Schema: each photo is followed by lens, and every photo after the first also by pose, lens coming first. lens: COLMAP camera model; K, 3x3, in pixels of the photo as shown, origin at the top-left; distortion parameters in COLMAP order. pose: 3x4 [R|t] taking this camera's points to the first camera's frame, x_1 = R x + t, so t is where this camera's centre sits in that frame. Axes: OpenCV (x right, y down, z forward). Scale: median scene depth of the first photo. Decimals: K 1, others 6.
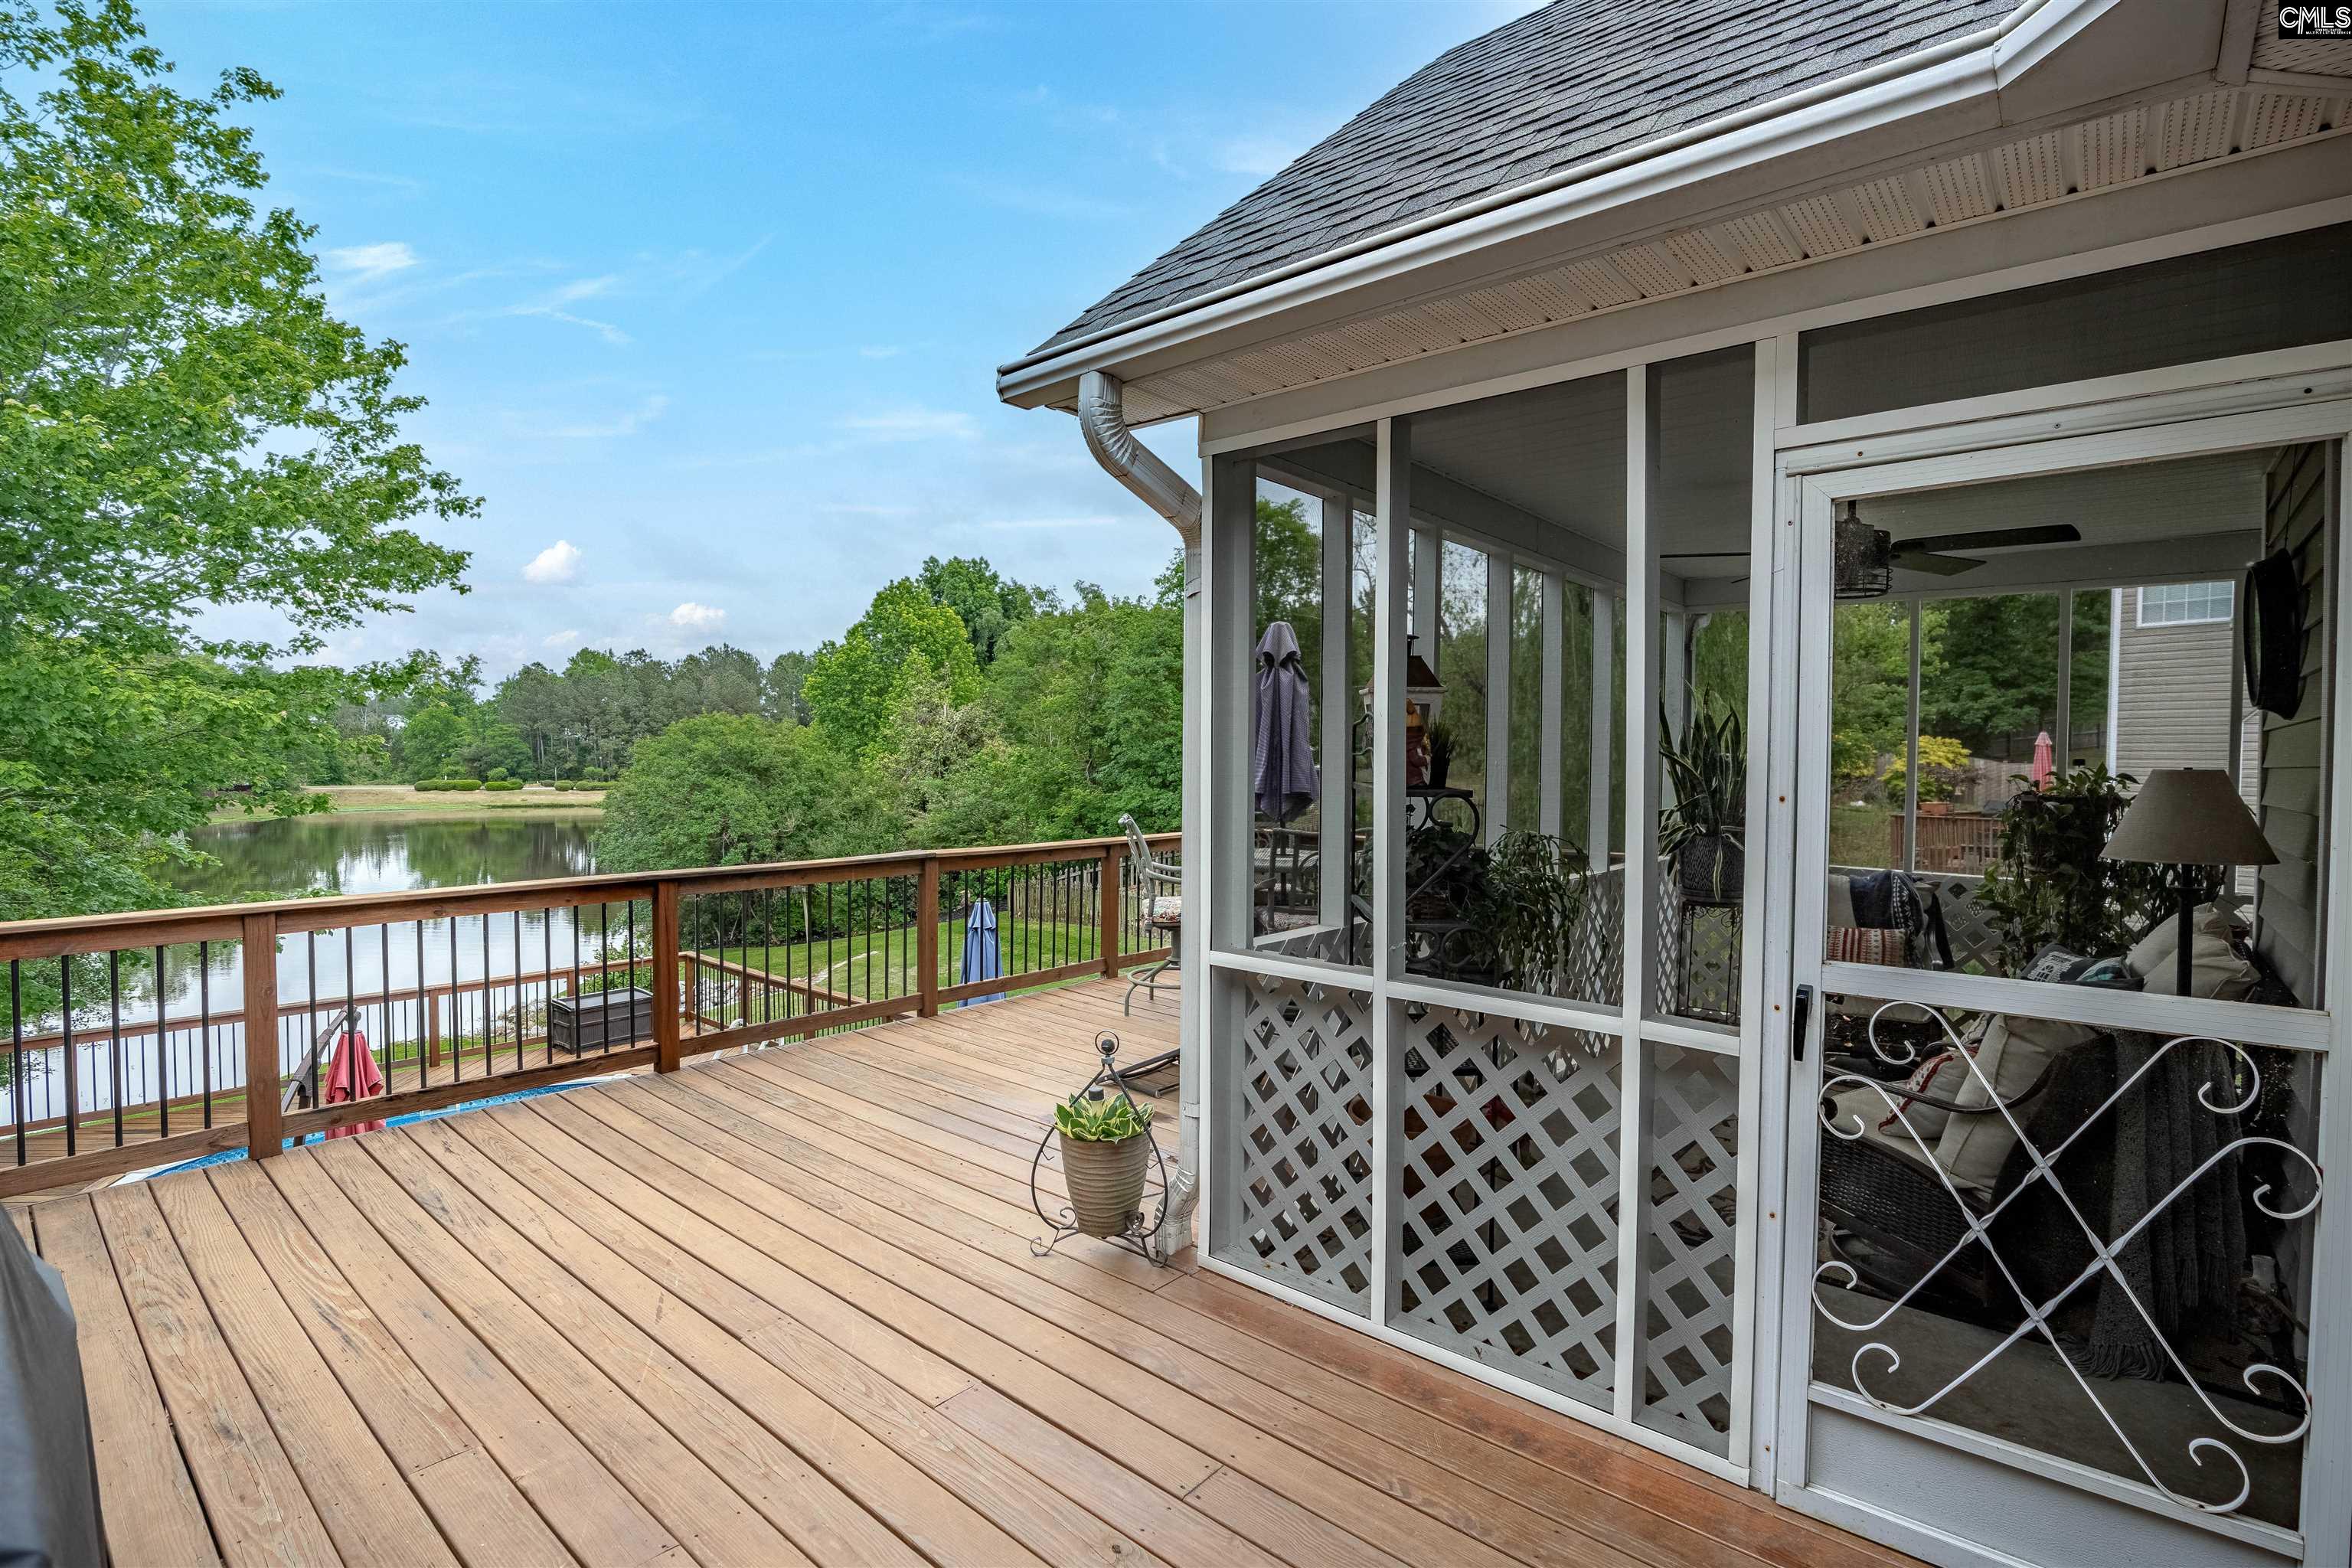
lens RADIAL K [[1115.0, 0, 1188.5], [0, 1115.0, 788.9], [0, 0, 1]] dist [-0.067348, 0.028510]
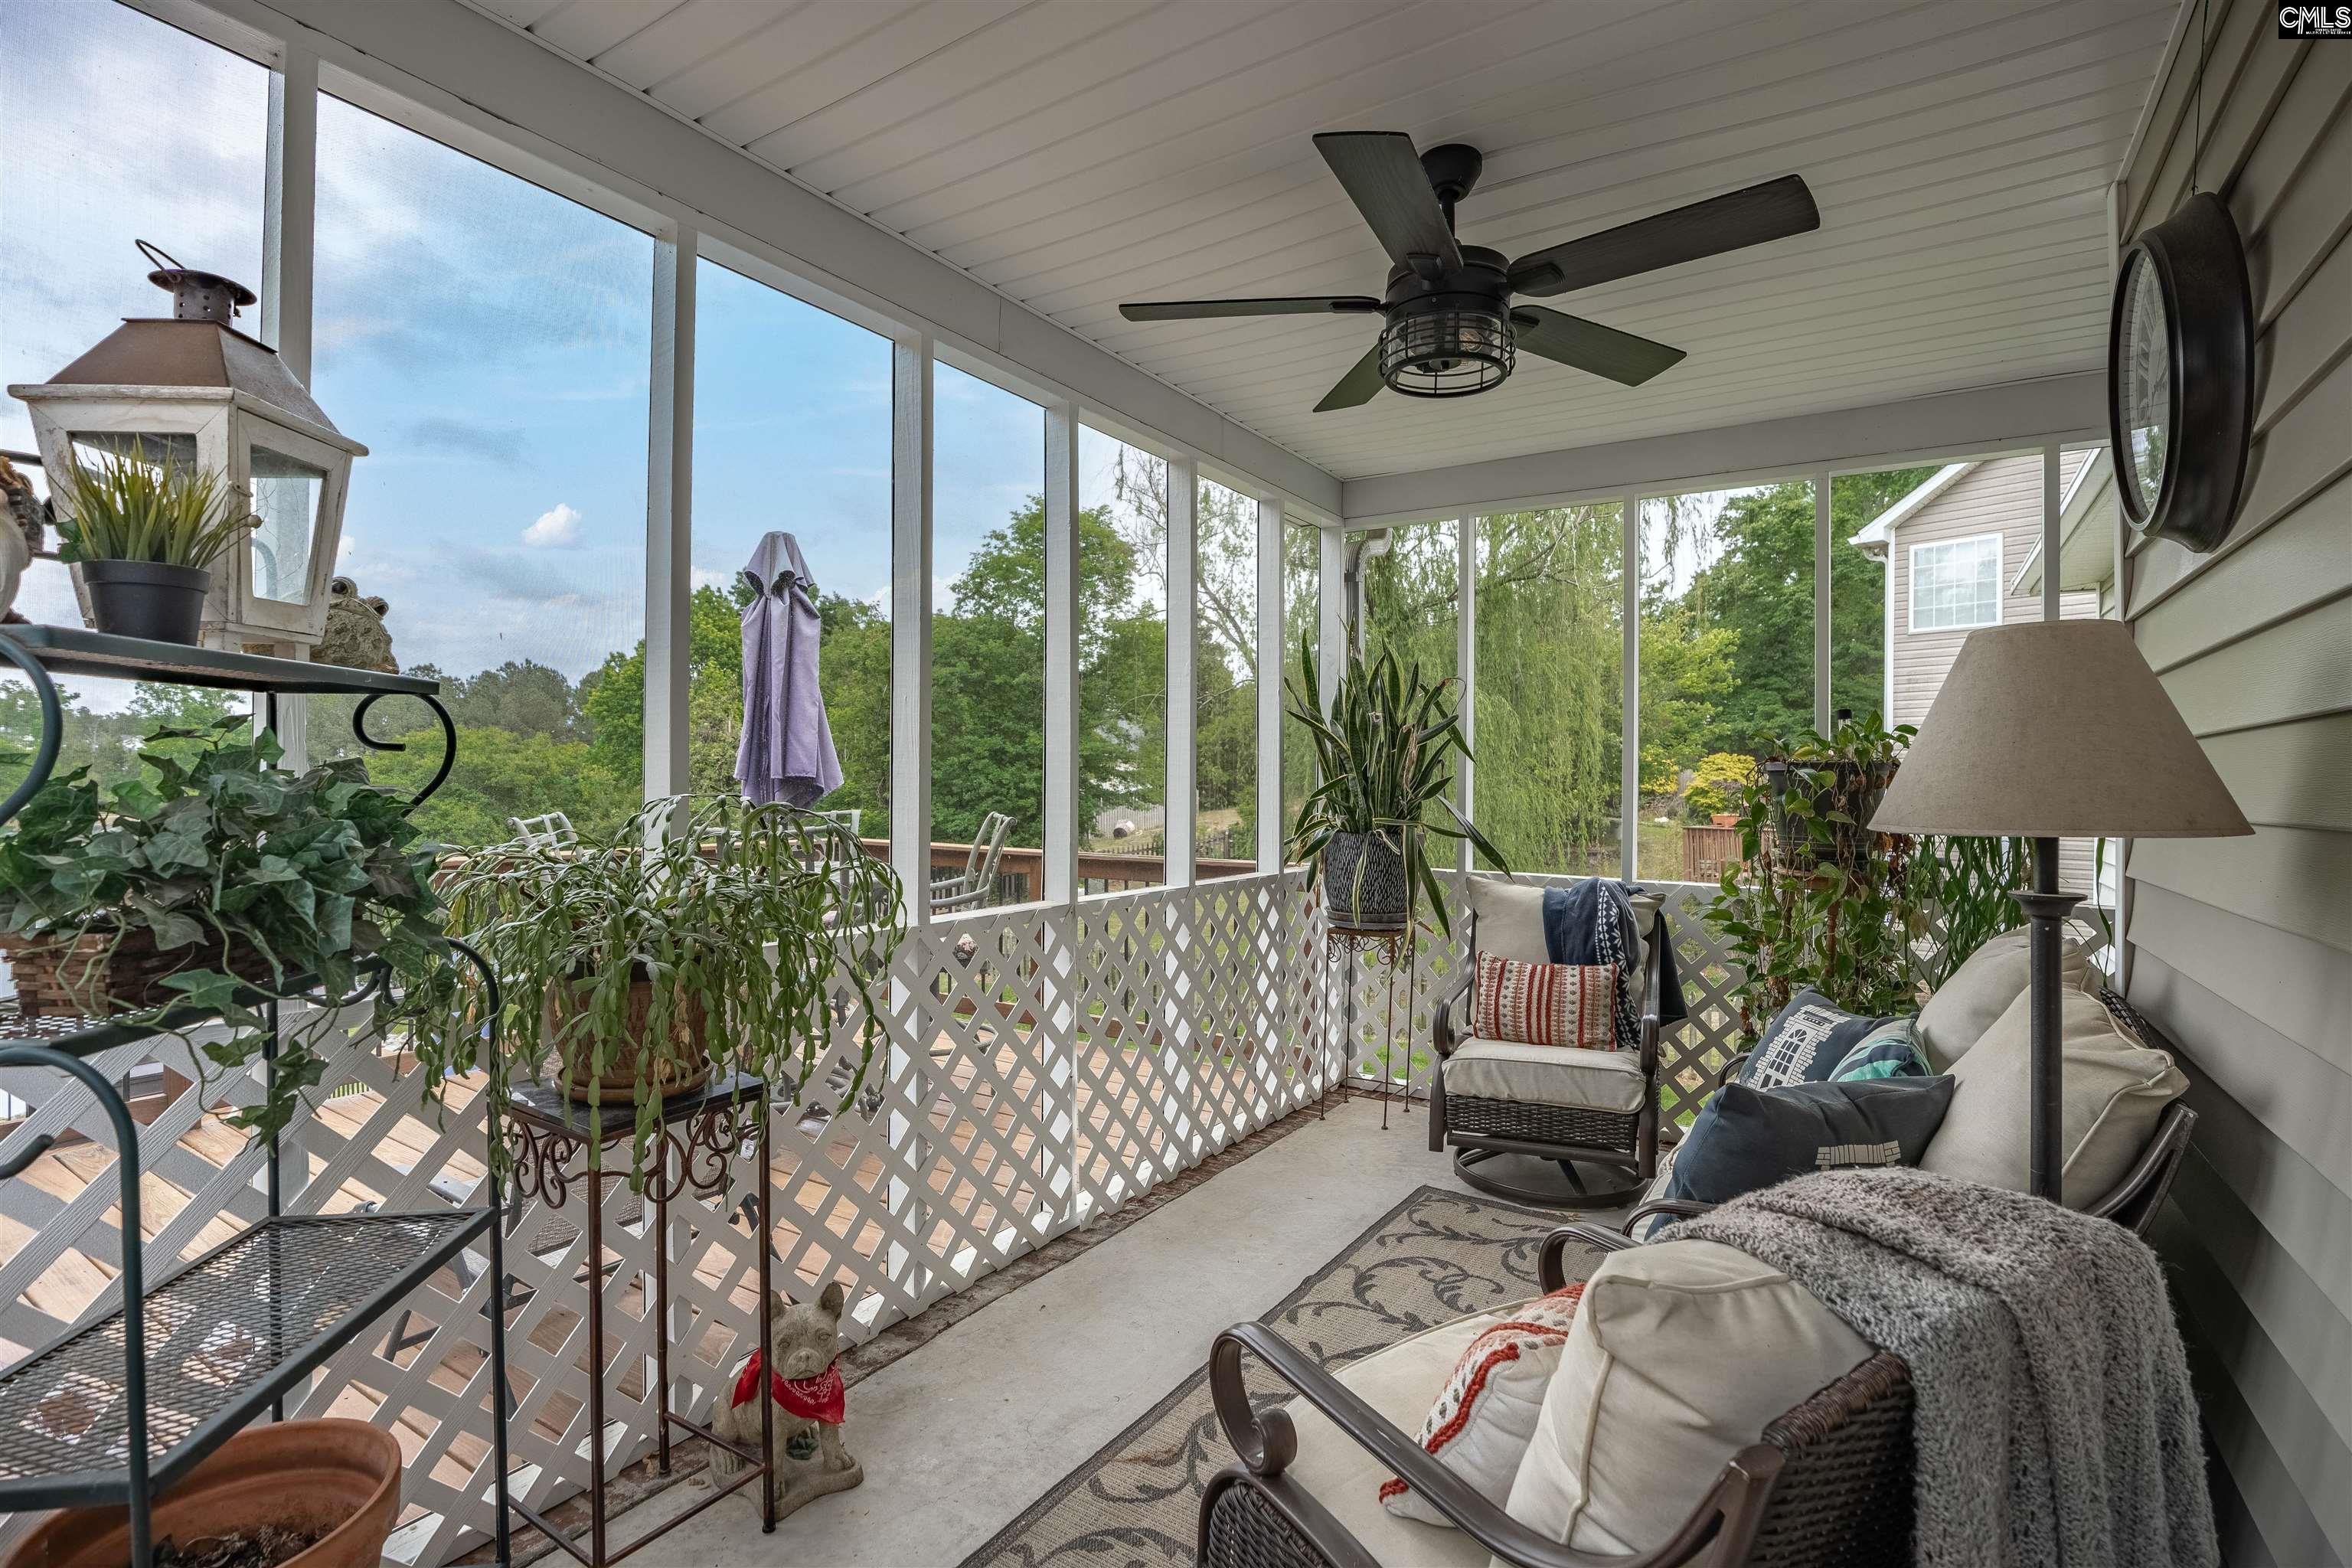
lens RADIAL K [[1117.9, 0, 1203.4], [0, 1117.9, 781.9], [0, 0, 1]] dist [-0.056081, 0.032659]
pose [[0.988669, -0.002052, 0.150097, 0.293895], [0.006232, 0.999606, -0.027385, 0.031578], [-0.149982, 0.028010, 0.988292, 0.343145]]
